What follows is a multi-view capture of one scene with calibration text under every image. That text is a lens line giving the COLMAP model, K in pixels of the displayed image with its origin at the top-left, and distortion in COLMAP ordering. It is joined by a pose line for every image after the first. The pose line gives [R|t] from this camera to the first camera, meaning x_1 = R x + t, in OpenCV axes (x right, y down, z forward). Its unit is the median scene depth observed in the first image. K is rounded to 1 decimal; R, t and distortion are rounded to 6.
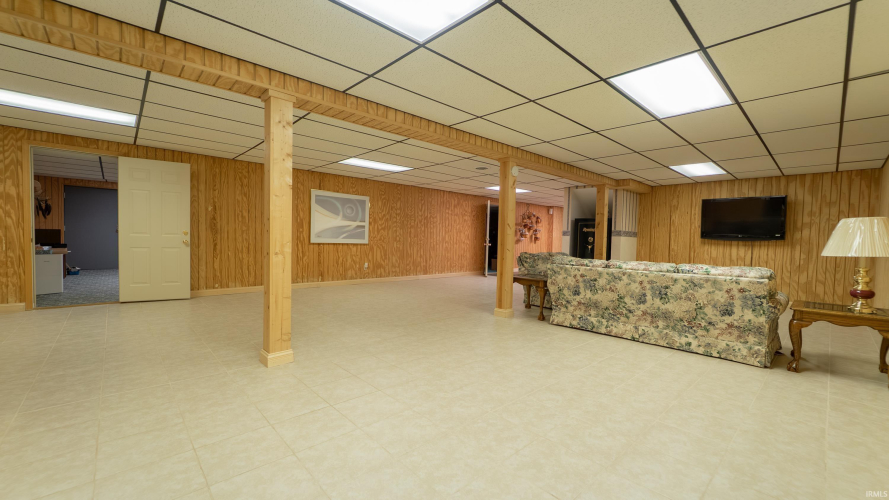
lens RADIAL K [[354.7, 0, 444.5], [0, 354.7, 250.0], [0, 0, 1]] dist [-0.000709, -0.000094]
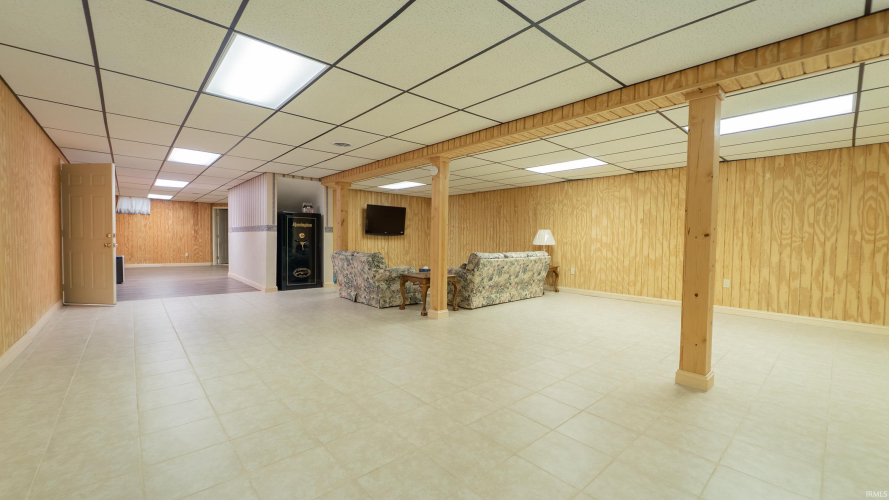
lens RADIAL K [[354.7, 0, 444.5], [0, 354.7, 250.0], [0, 0, 1]] dist [-0.000709, -0.000094]
pose [[0.015975, -0.053648, 0.998432, -0.945959], [0.019813, 0.998380, 0.053328, -0.062722], [-0.999676, 0.018930, 0.017012, 1.129397]]
